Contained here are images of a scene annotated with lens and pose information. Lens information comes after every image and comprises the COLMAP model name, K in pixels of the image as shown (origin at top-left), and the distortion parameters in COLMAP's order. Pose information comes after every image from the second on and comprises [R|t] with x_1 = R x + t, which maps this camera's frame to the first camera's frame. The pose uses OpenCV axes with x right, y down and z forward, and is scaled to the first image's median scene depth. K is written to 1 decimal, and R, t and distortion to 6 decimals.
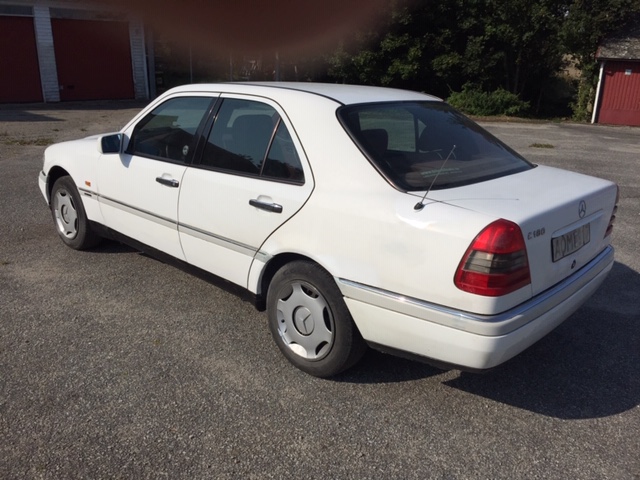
lens RADIAL K [[543.9, 0, 319.6], [0, 543.9, 239.9], [0, 0, 1]] dist [0.067125, -0.097496]
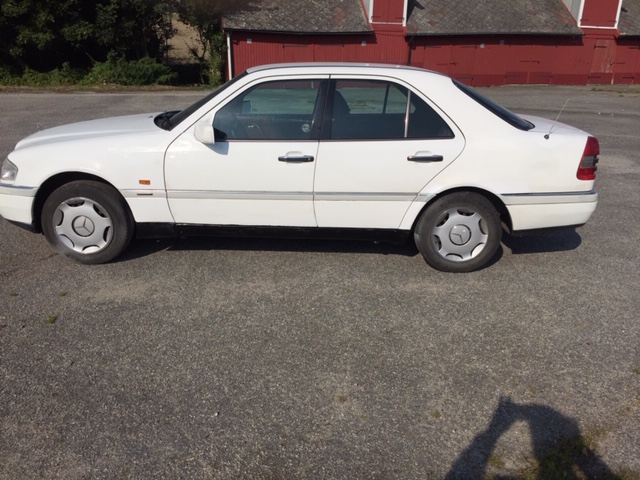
lens RADIAL K [[543.9, 0, 323.3], [0, 543.9, 242.5], [0, 0, 1]] dist [0.067125, -0.097496]
pose [[0.731813, -0.245588, 0.635717, -0.172368], [0.207726, 0.968807, 0.135139, -0.014033], [-0.649076, 0.033158, 0.760001, 0.022875]]
